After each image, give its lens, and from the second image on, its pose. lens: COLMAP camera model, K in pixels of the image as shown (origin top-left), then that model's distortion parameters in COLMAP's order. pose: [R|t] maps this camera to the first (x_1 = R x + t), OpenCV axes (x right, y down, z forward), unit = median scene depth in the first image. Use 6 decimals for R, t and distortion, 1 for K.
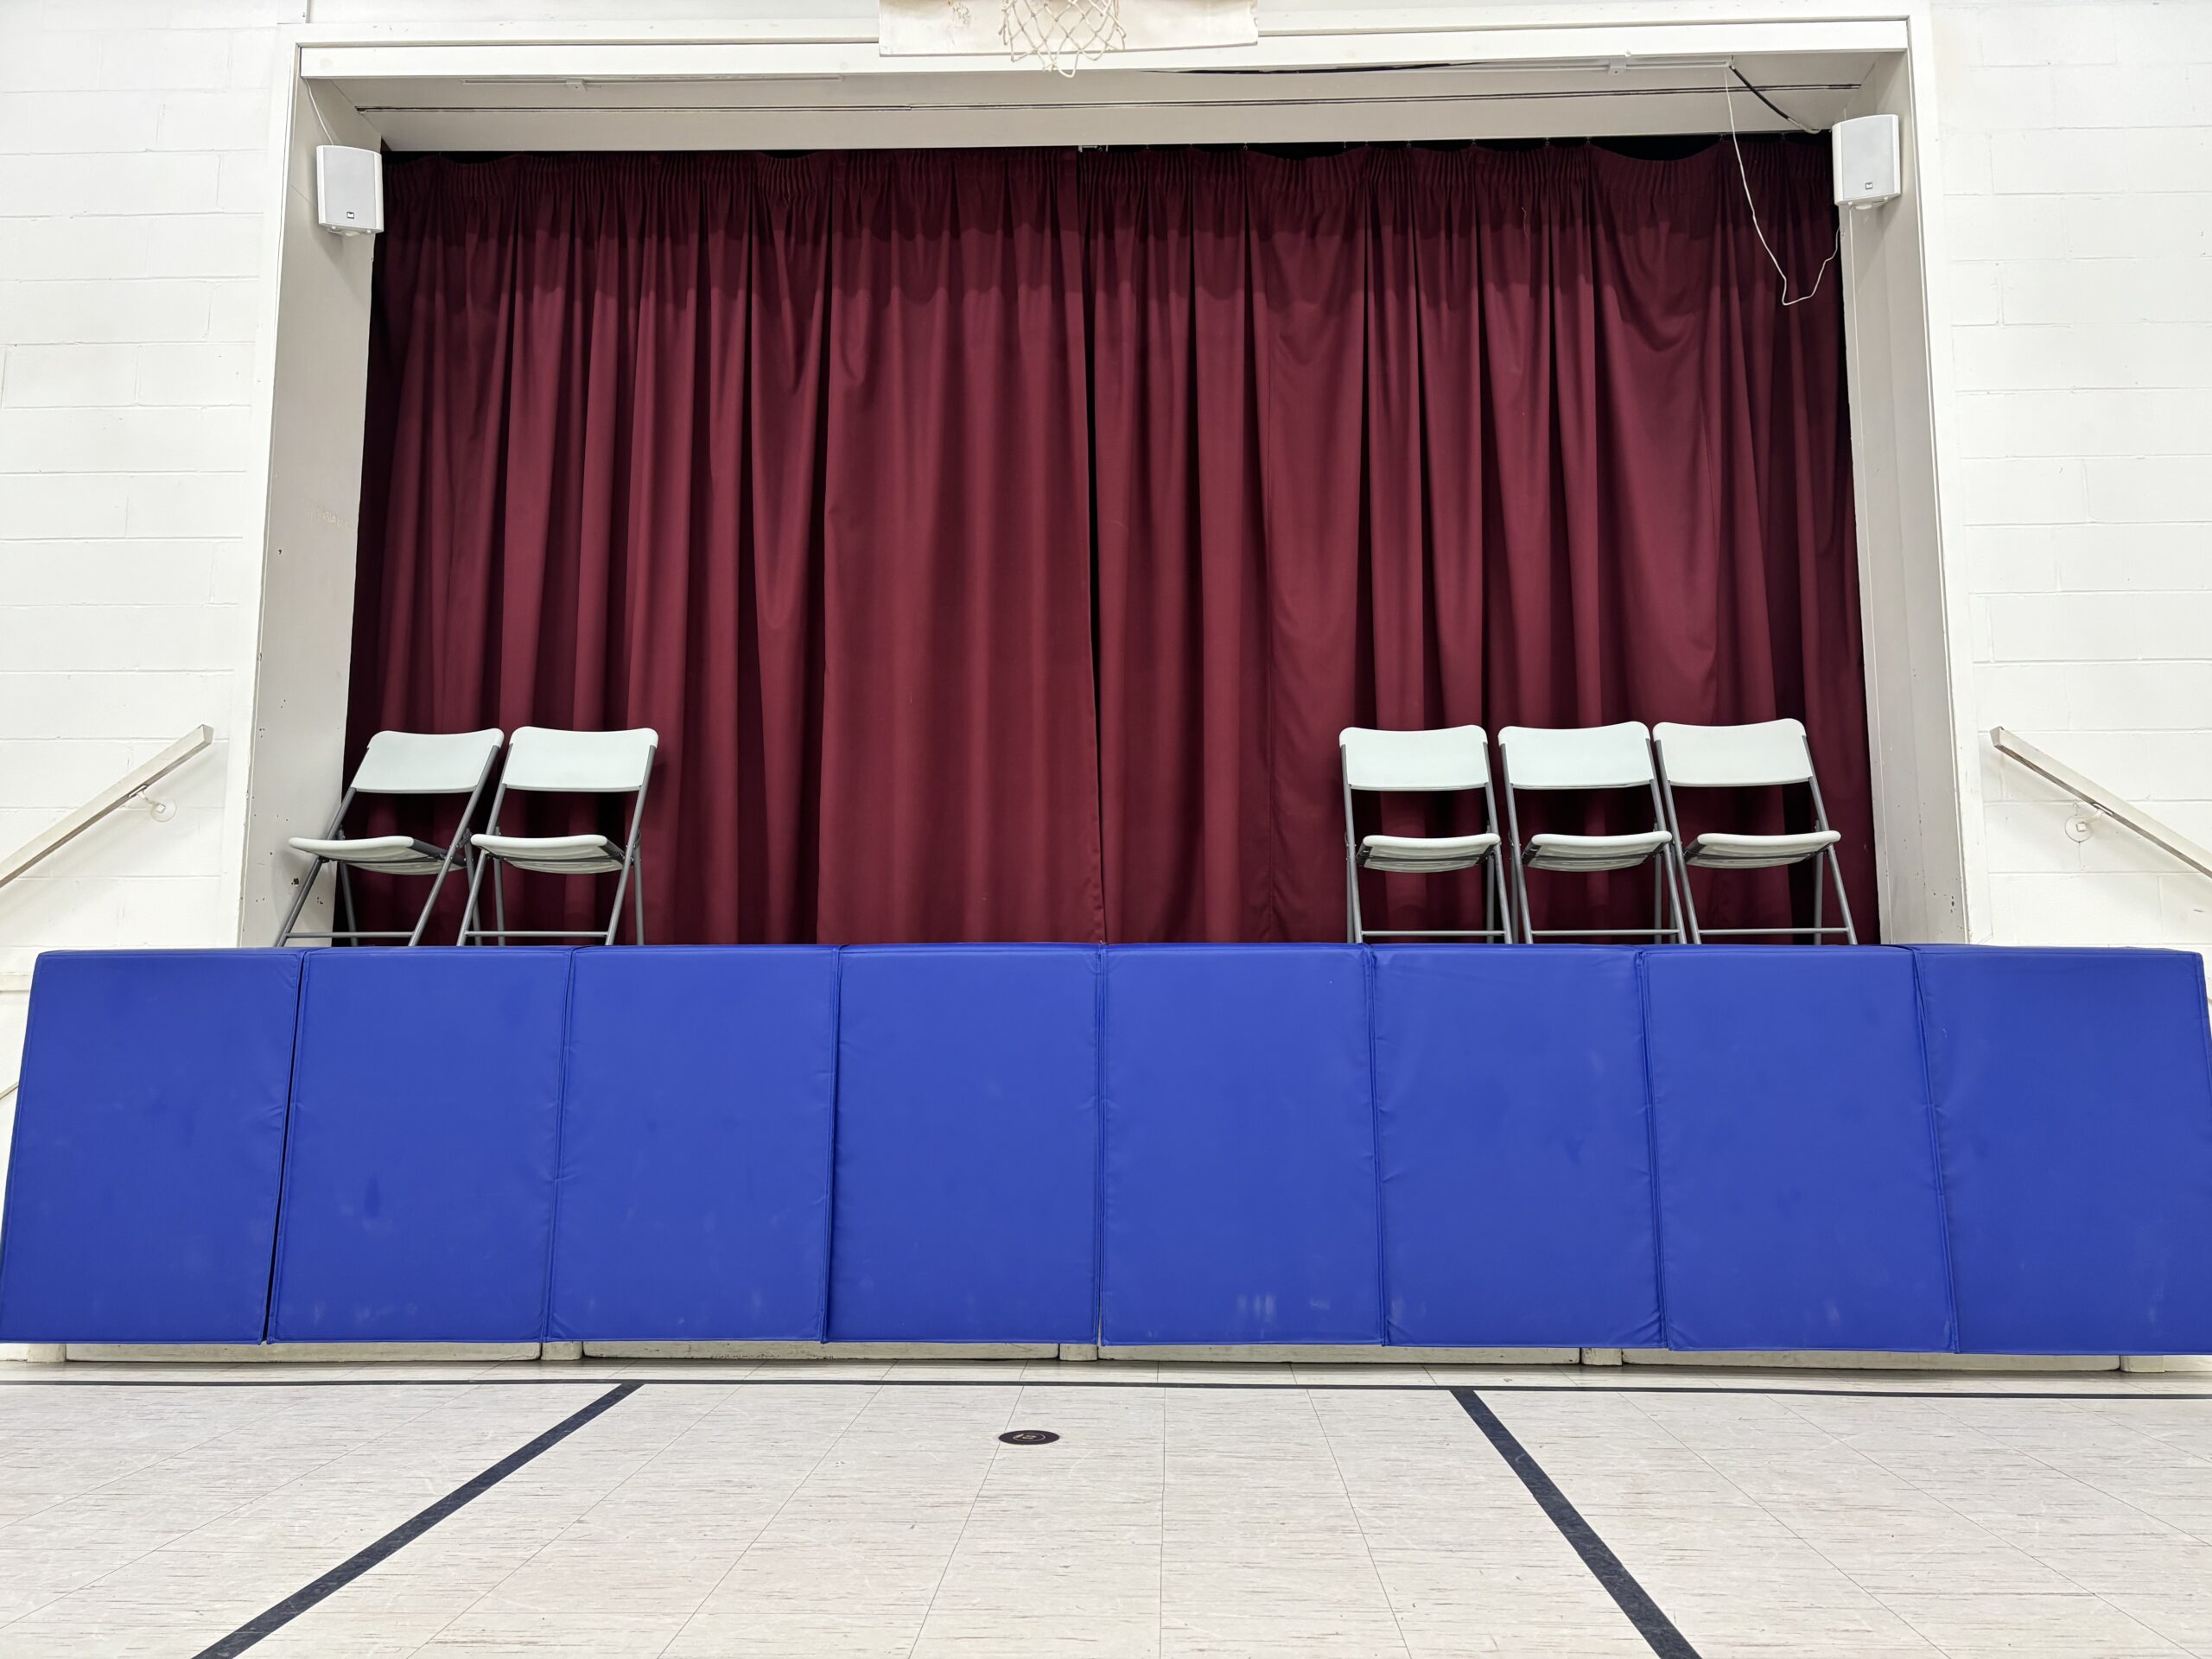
lens RADIAL K [[1660.3, 0, 1115.4], [0, 1660.3, 819.7], [0, 0, 1]] dist [0.051092, -0.044520]
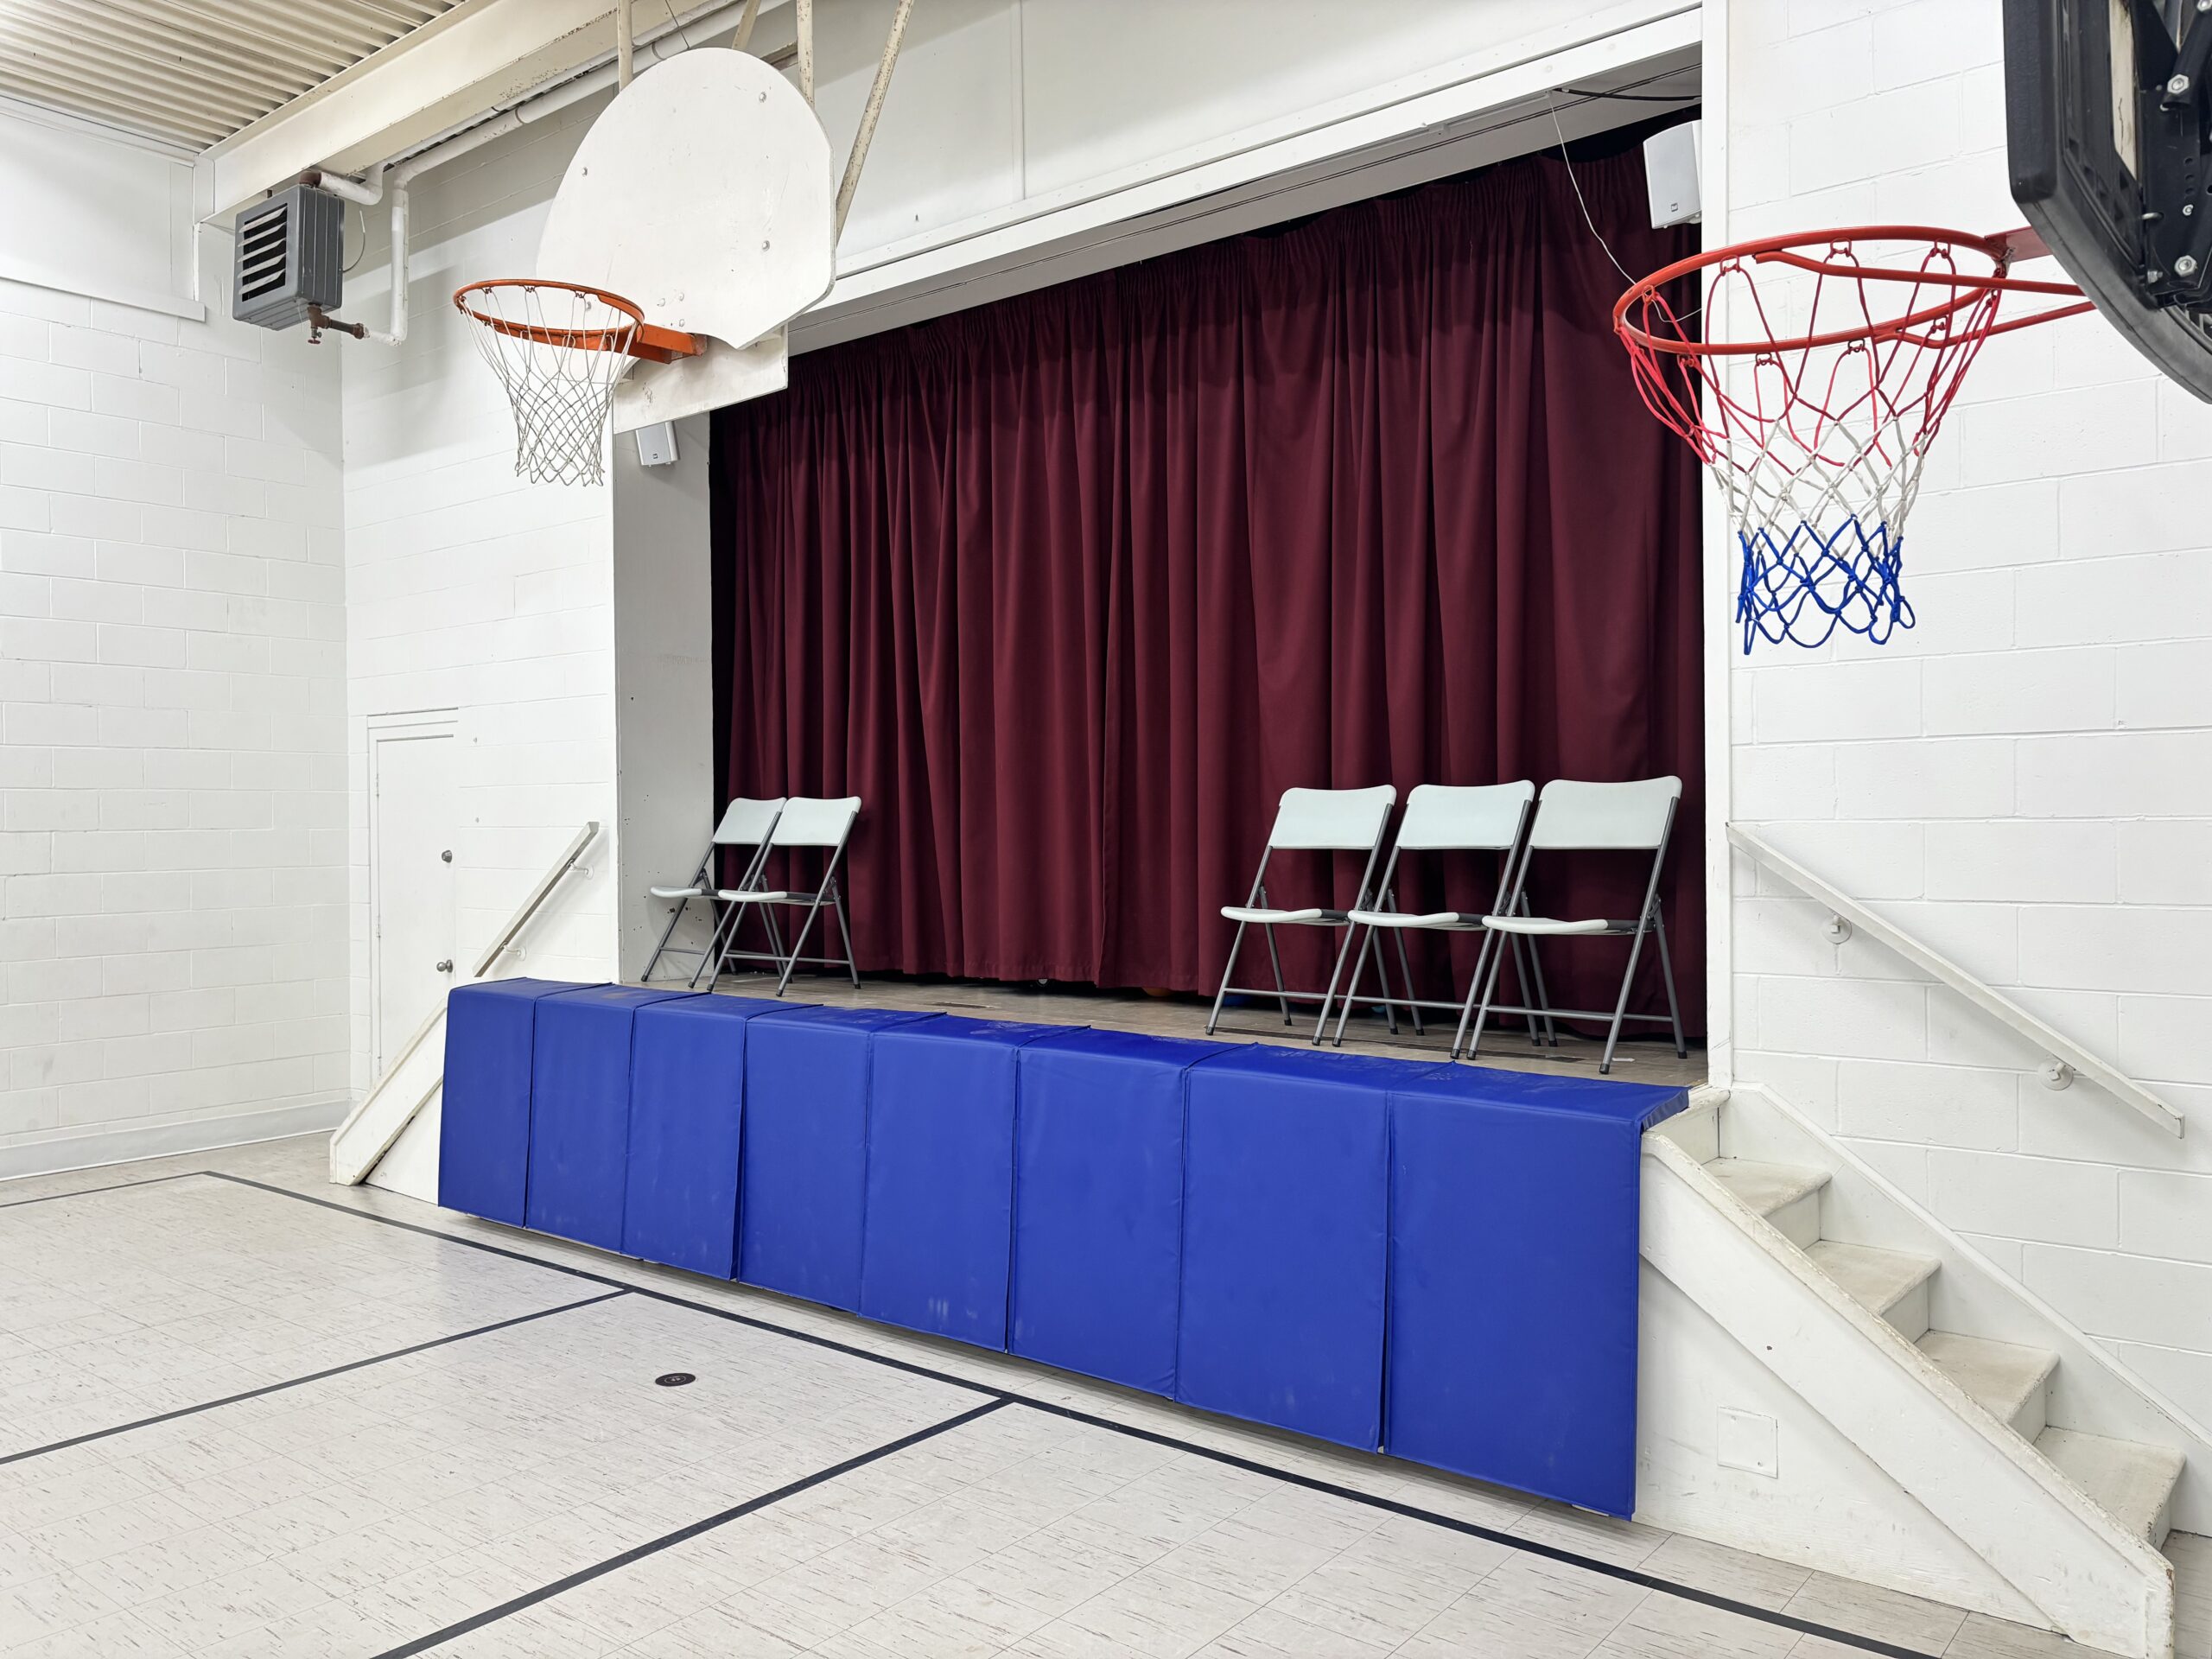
lens RADIAL K [[1660.3, 0, 1107.8], [0, 1660.3, 840.3], [0, 0, 1]] dist [0.051092, -0.044520]
pose [[0.796213, 0.000030, -0.605017, 0.739700], [0.088928, 0.989133, 0.117079, -0.167519], [0.598446, -0.147022, 0.787558, 0.053005]]
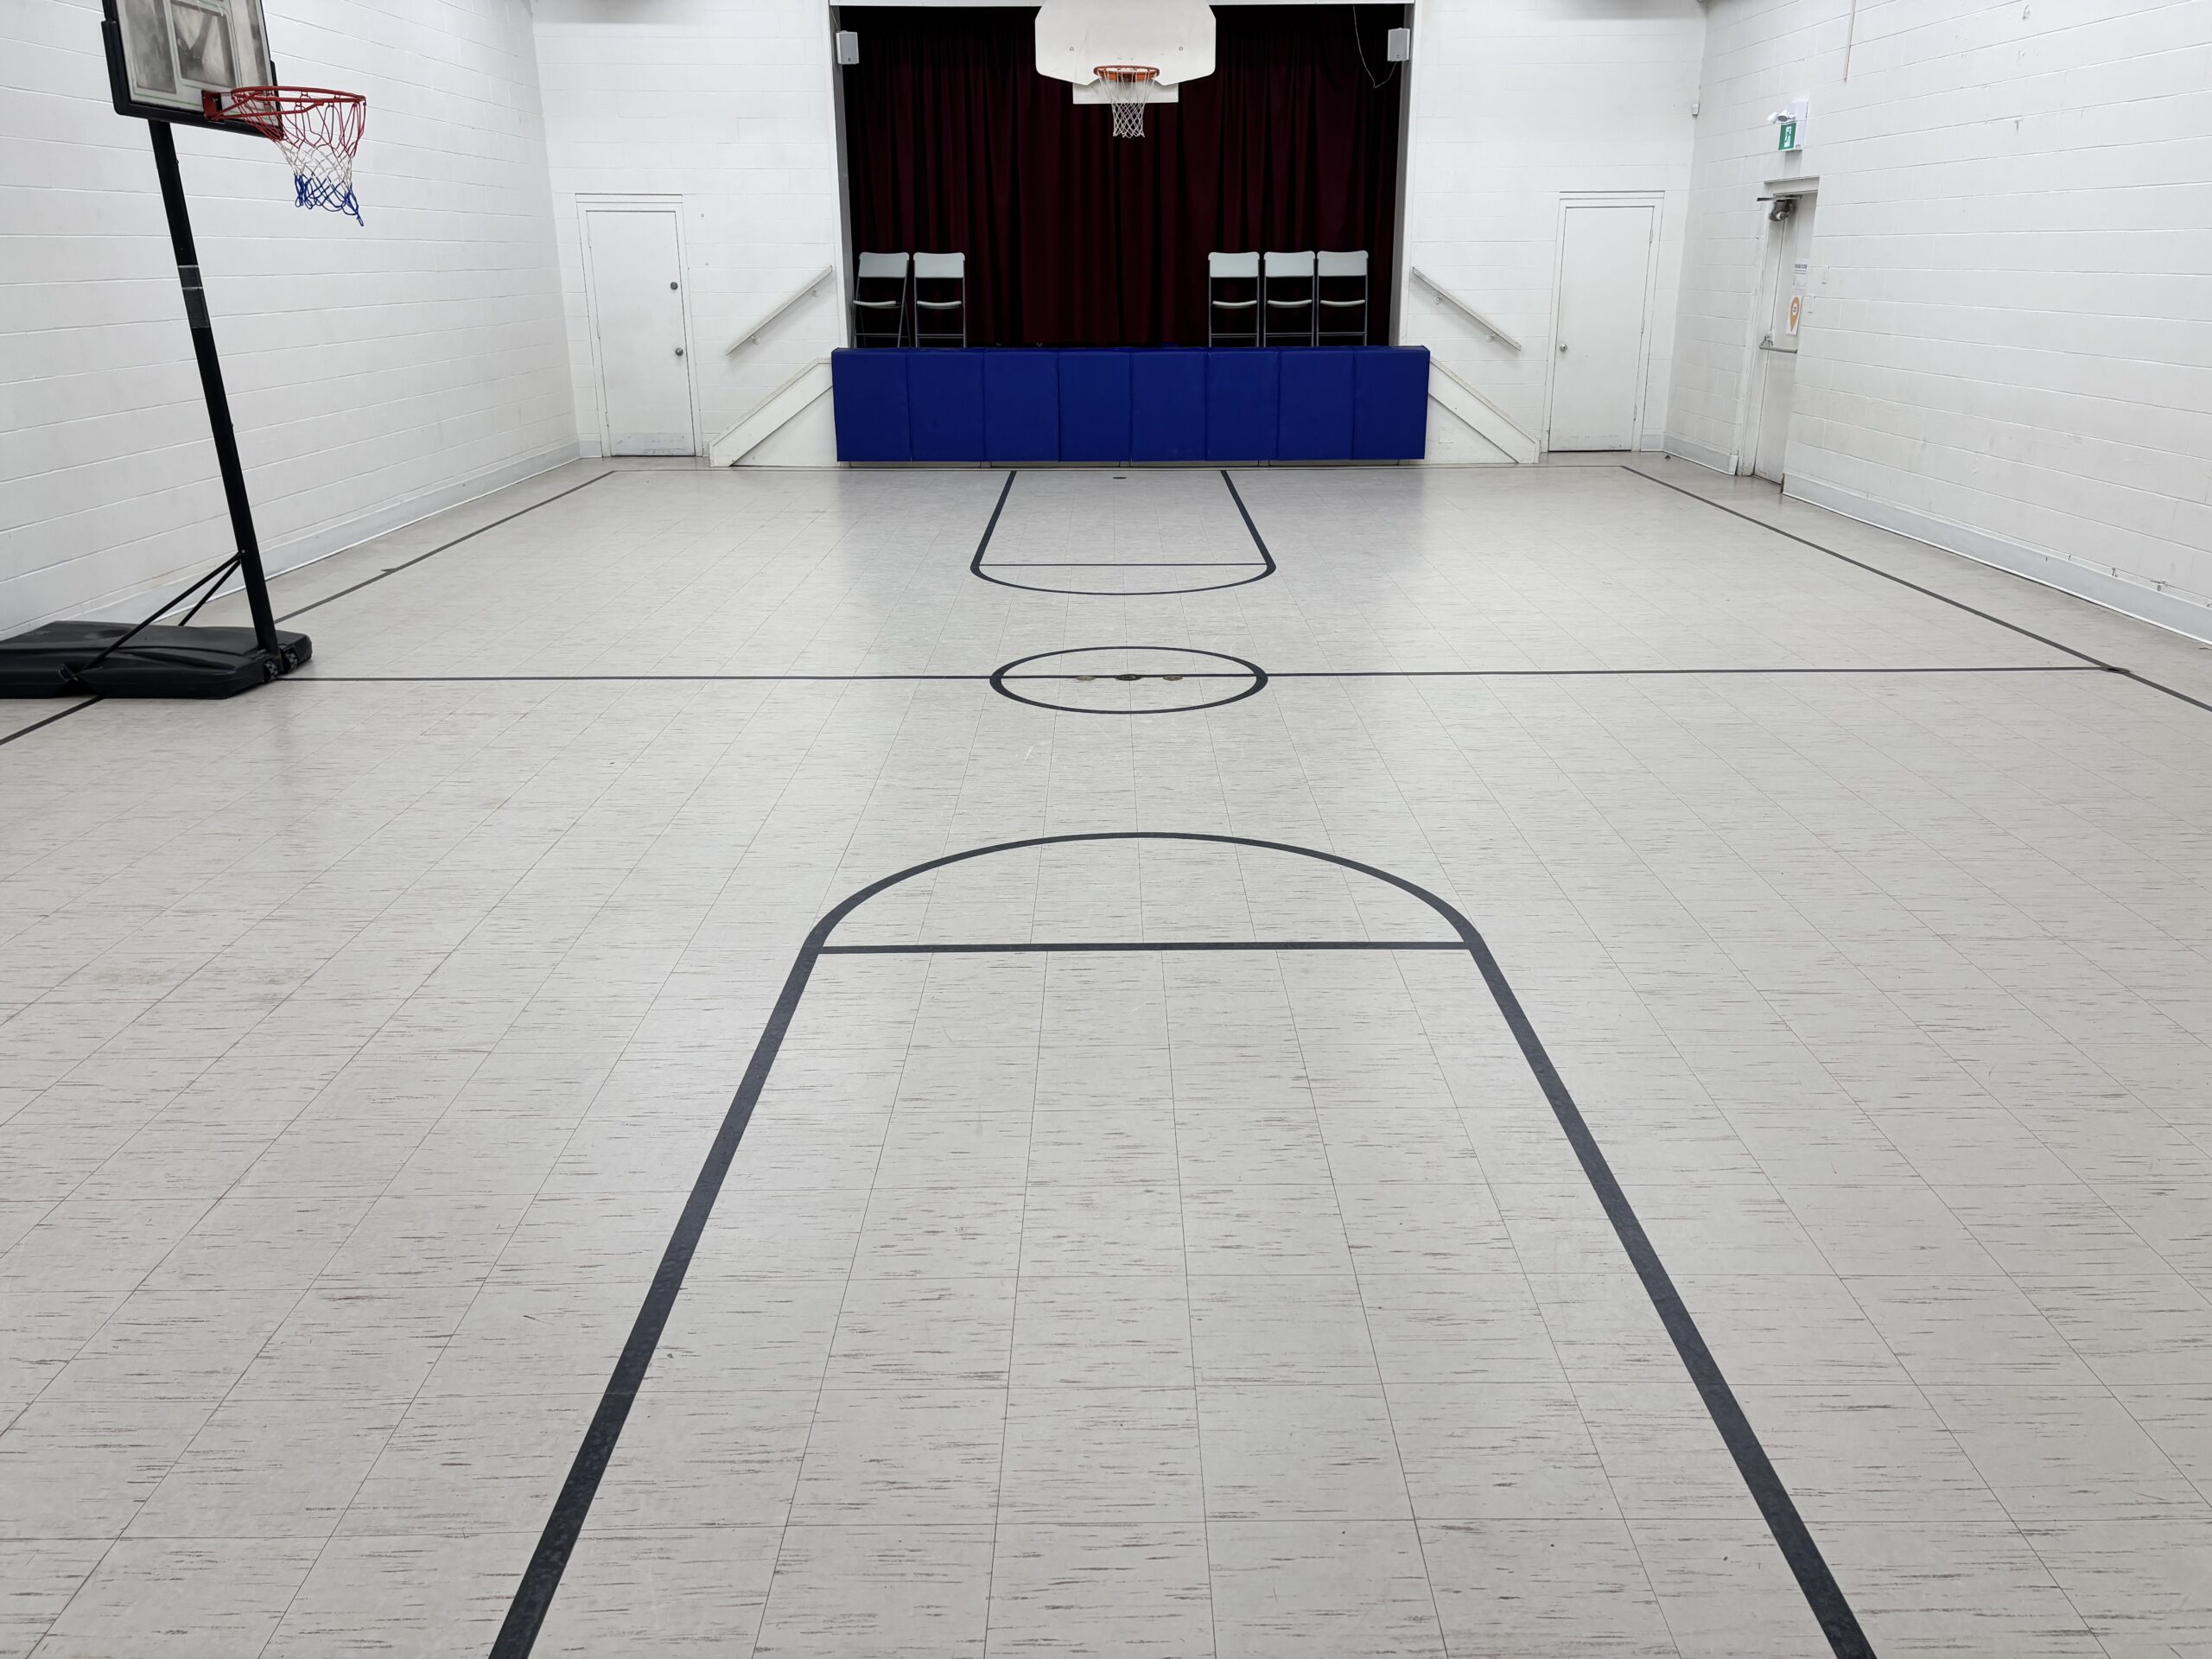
lens RADIAL K [[1660.3, 0, 1114.5], [0, 1660.3, 808.0], [0, 0, 1]] dist [0.051092, -0.044520]
pose [[0.999409, -0.013882, 0.031433, -0.130291], [-0.001423, 0.897257, 0.441505, -0.476878], [-0.034332, -0.441289, 0.896708, -2.018258]]
